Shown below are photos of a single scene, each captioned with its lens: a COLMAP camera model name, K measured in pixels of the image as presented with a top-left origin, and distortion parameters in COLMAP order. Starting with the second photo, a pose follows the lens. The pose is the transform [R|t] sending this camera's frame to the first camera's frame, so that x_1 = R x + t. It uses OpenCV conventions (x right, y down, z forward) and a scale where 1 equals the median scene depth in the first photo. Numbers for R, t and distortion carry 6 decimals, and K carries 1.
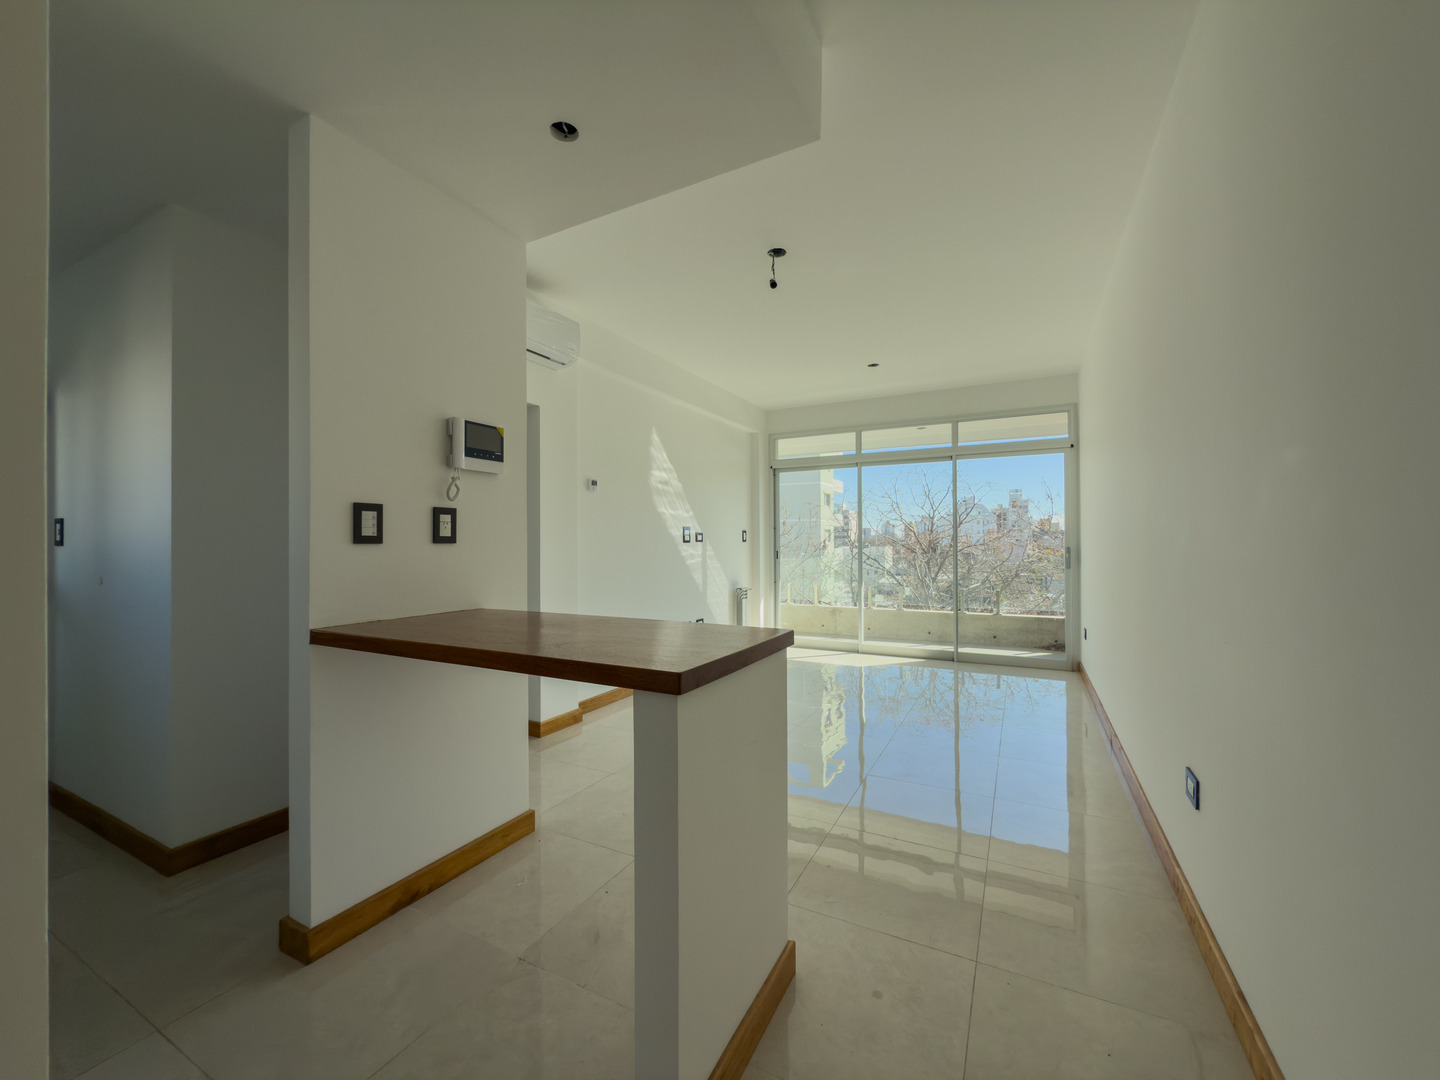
lens RADIAL K [[576.9, 0, 725.1], [0, 576.9, 539.9], [0, 0, 1]] dist [-0.000056, -0.000249]
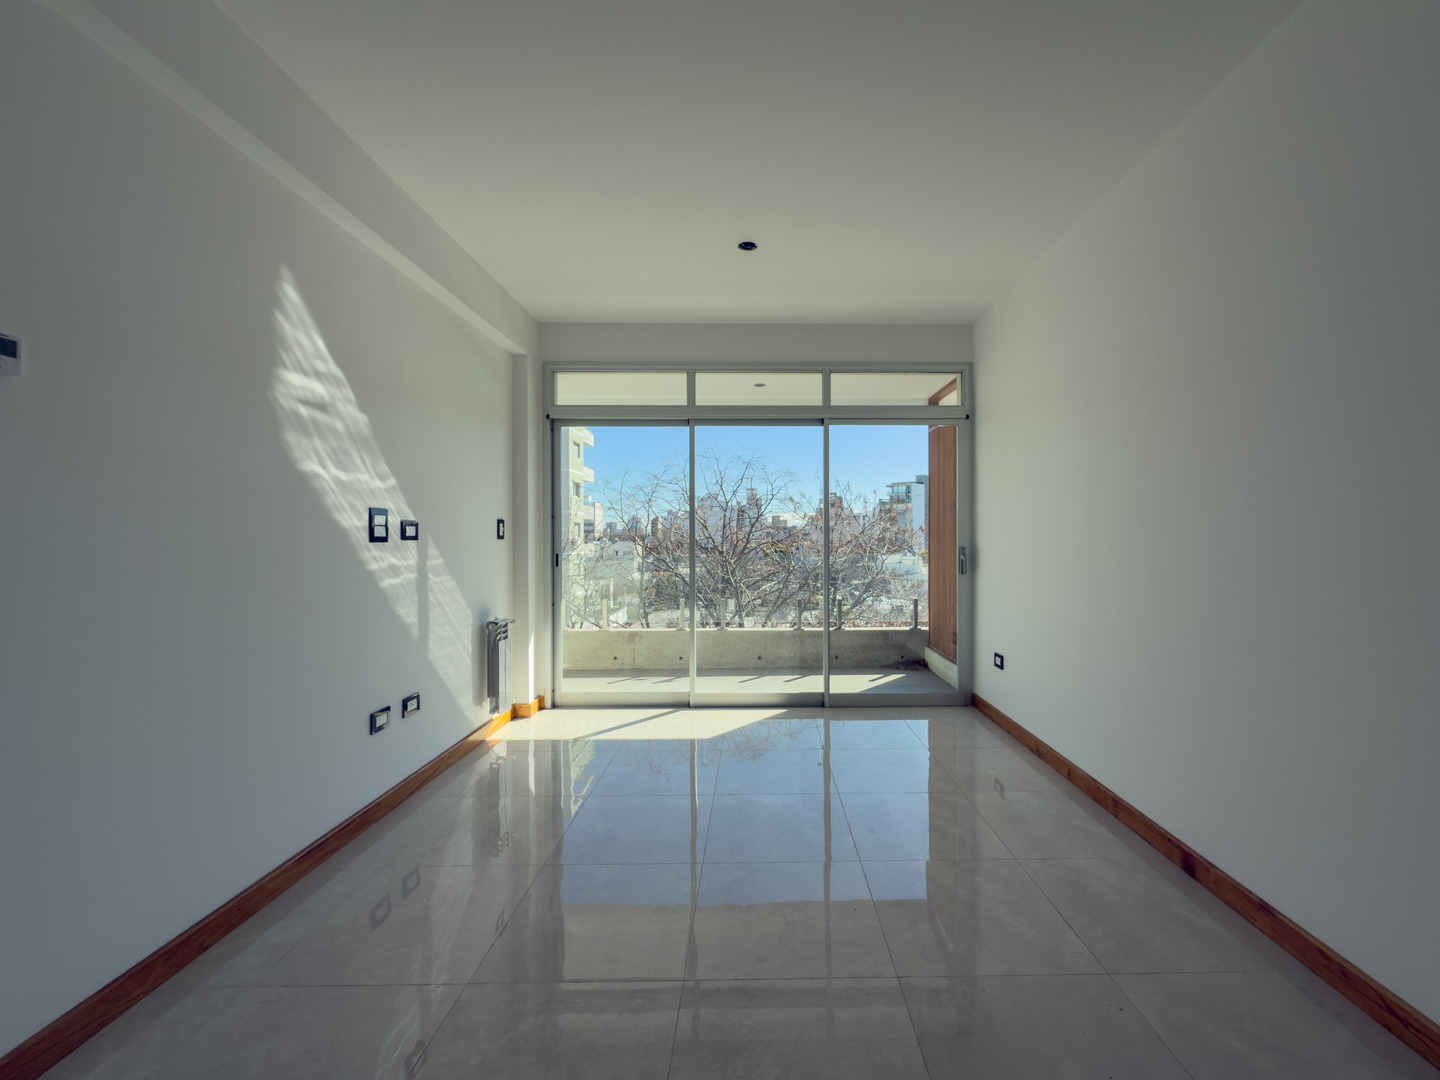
lens RADIAL K [[587.2, 0, 758.2], [0, 587.2, 538.9], [0, 0, 1]] dist [-0.002047, -0.000243]
pose [[0.880663, -0.000331, 0.473743, -0.021211], [-0.003175, 0.999973, 0.006599, -0.002451], [-0.473732, -0.007316, 0.880639, 0.423578]]
